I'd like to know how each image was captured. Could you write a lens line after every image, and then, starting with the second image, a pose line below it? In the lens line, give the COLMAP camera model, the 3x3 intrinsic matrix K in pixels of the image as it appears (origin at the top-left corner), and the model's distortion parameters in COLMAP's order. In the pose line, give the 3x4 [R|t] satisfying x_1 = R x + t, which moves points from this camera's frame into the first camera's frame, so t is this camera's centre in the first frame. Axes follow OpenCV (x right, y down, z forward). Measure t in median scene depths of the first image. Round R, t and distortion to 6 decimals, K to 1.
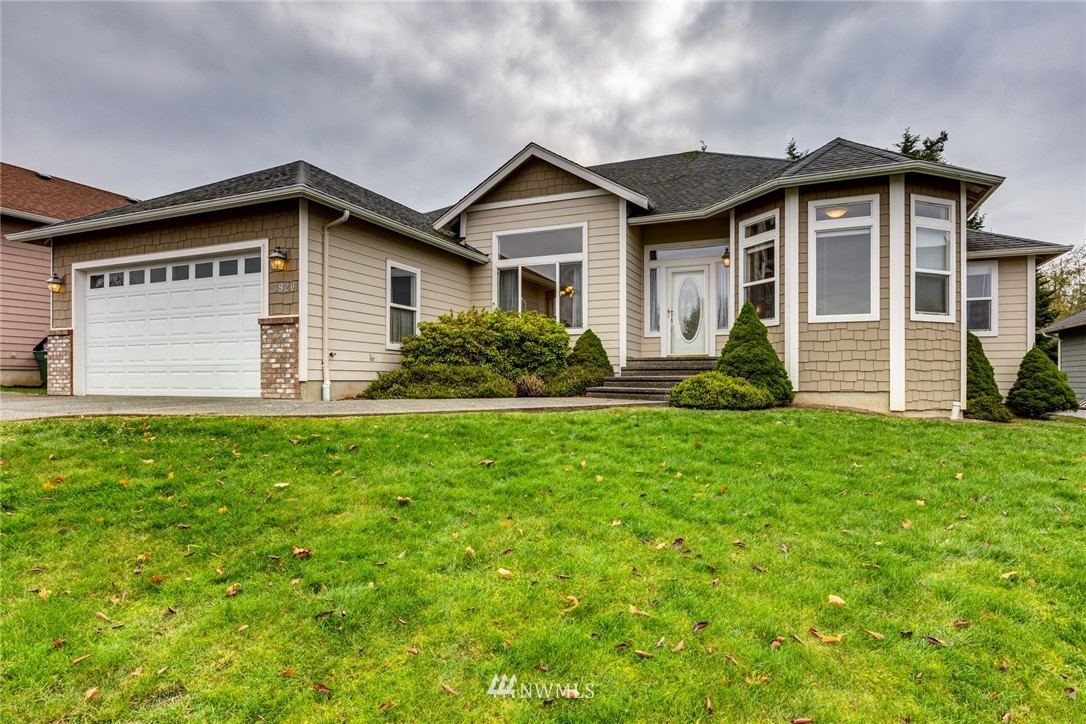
lens RADIAL K [[602.5, 0, 543.3], [0, 602.5, 380.4], [0, 0, 1]] dist [0.002540, -0.000258]
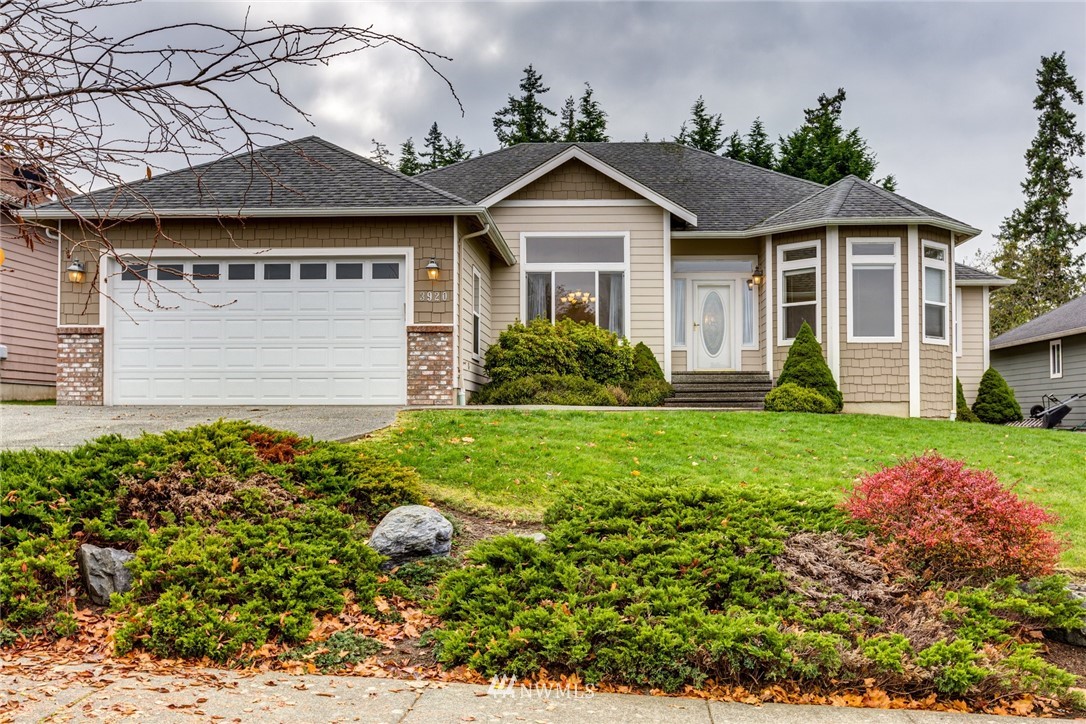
lens RADIAL K [[1056.7, 0, 586.9], [0, 1056.7, 392.7], [0, 0, 1]] dist [0.006458, -0.003188]
pose [[0.927063, 0.006879, 0.374842, -0.724961], [0.001772, 0.999740, -0.022727, 0.042457], [-0.374901, 0.021734, 0.926810, -0.638018]]
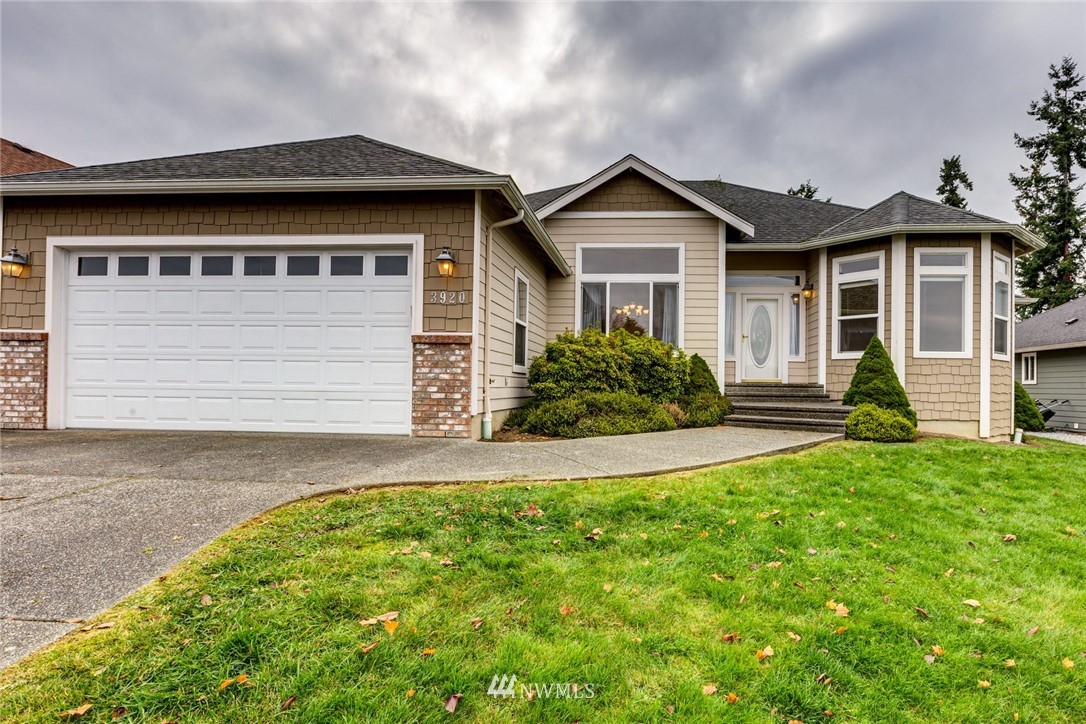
lens RADIAL K [[584.8, 0, 609.7], [0, 584.8, 379.9], [0, 0, 1]] dist [-0.003761, -0.000239]
pose [[0.942248, 0.015955, 0.334536, -0.409386], [-0.013516, 0.999862, -0.009618, -0.034301], [-0.334643, 0.004540, 0.942334, 0.167317]]
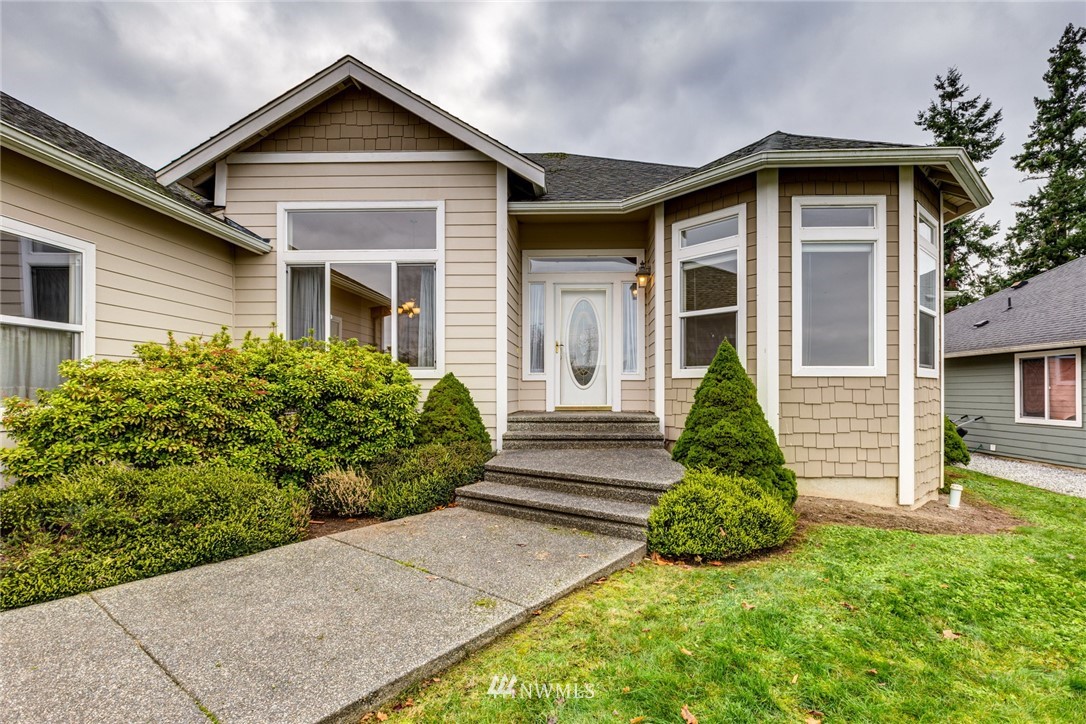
lens RADIAL K [[510.4, 0, 570.2], [0, 510.4, 389.4], [0, 0, 1]] dist [-0.002654, 0.000183]
pose [[0.928263, -0.000525, 0.371924, -0.003724], [0.000398, 1.000000, 0.000417, -0.075377], [-0.371924, -0.000239, 0.928263, 0.522758]]
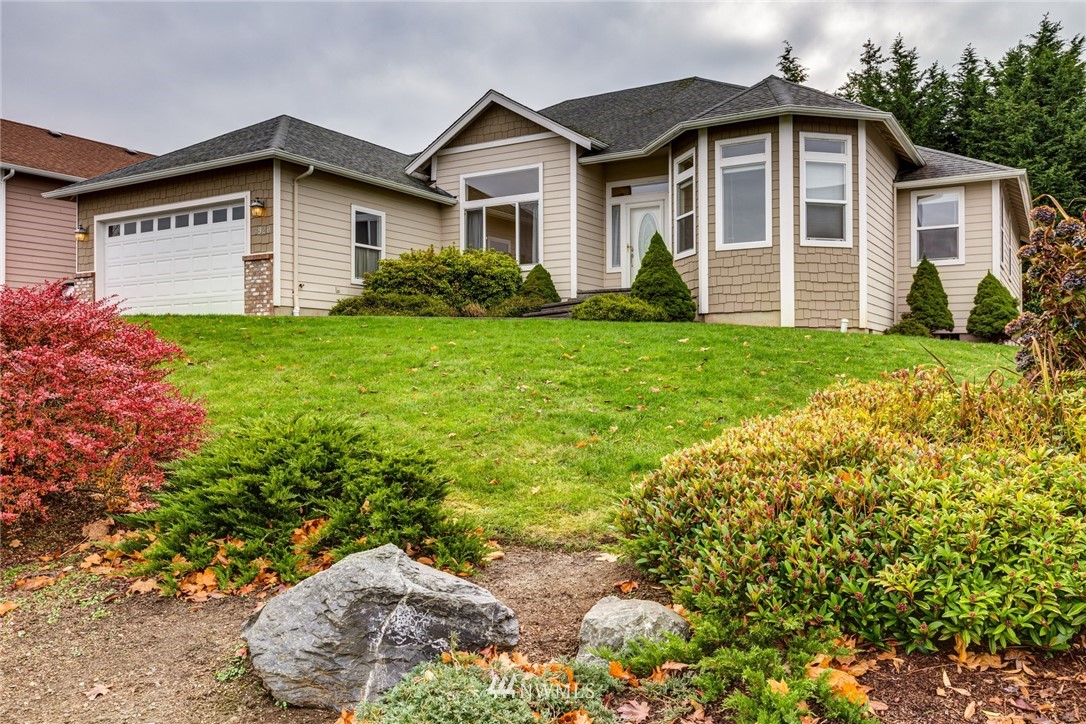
lens RADIAL K [[870.2, 0, 543.0], [0, 870.2, 362.0], [0, 0, 1]] dist [0.003175, -0.001367]
pose [[0.991427, -0.006163, -0.130519, 0.309477], [0.005019, 0.999946, -0.009088, 0.112322], [0.130568, 0.008355, 0.991404, -0.574699]]
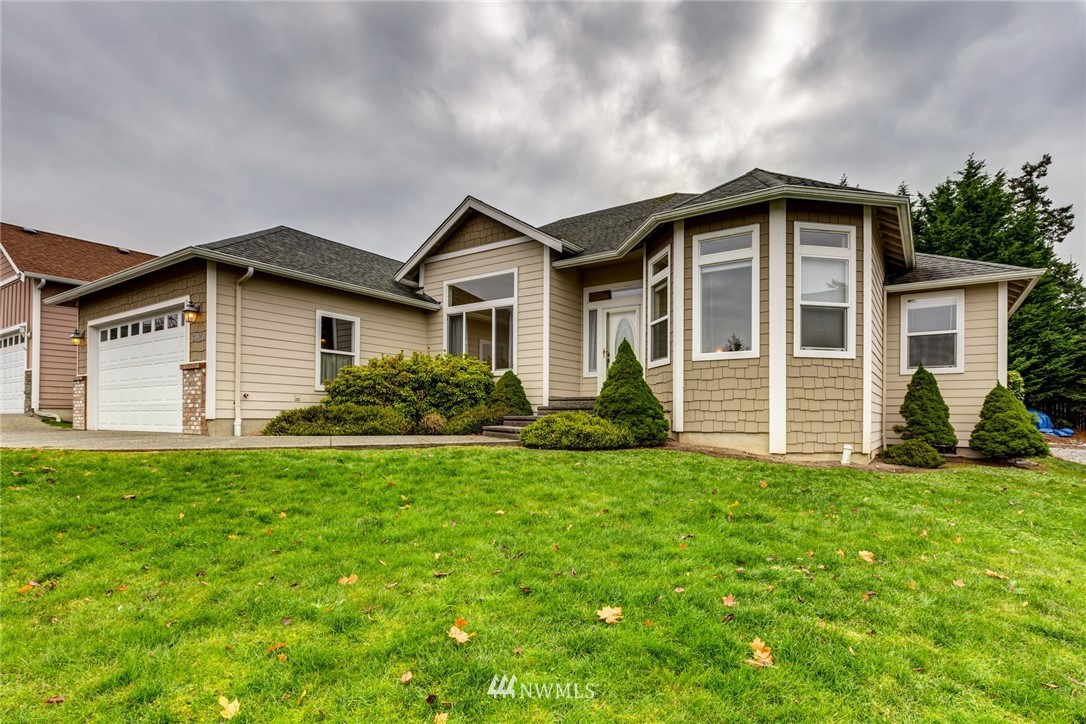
lens RADIAL K [[556.0, 0, 551.4], [0, 556.0, 414.5], [0, 0, 1]] dist [-0.001110, 0.000540]
pose [[0.982547, 0.002847, -0.185994, 0.356570], [-0.004280, 0.999964, -0.007302, -0.001982], [0.185967, 0.007970, 0.982524, 0.076526]]
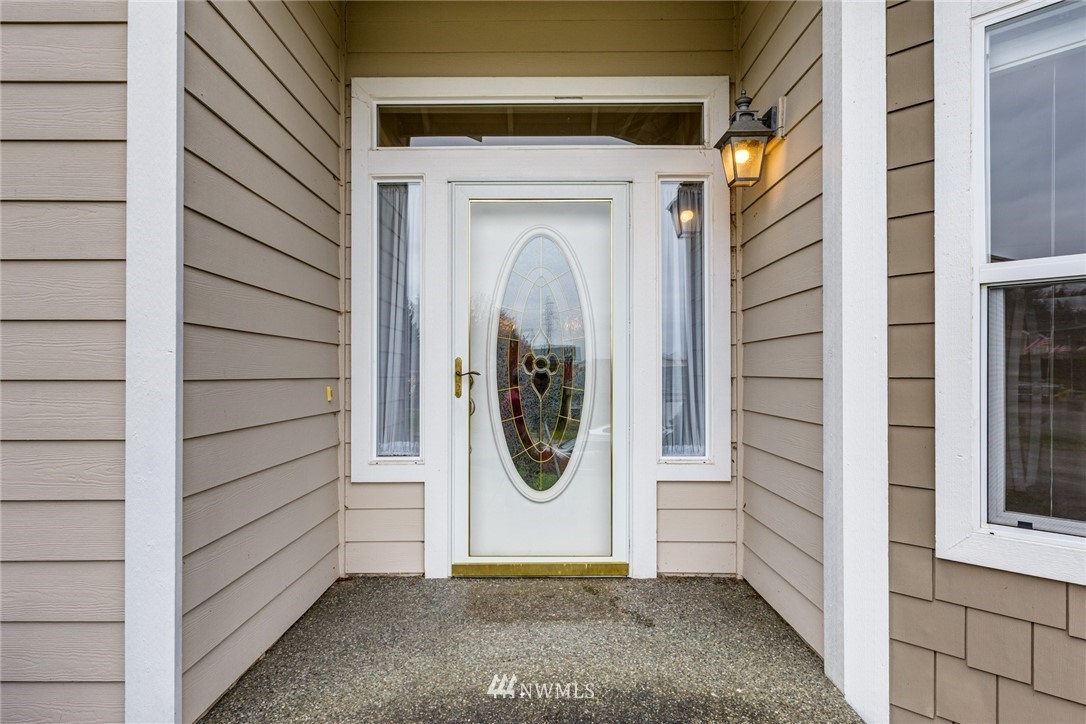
lens RADIAL K [[573.7, 0, 543.0], [0, 573.7, 362.0], [0, 0, 1]] dist [-0.000143, 0.000032]
pose [[0.917597, 0.003874, 0.397492, 0.182179], [0.001500, 0.999912, -0.013208, -0.139592], [-0.397508, 0.012716, 0.917510, 0.951908]]
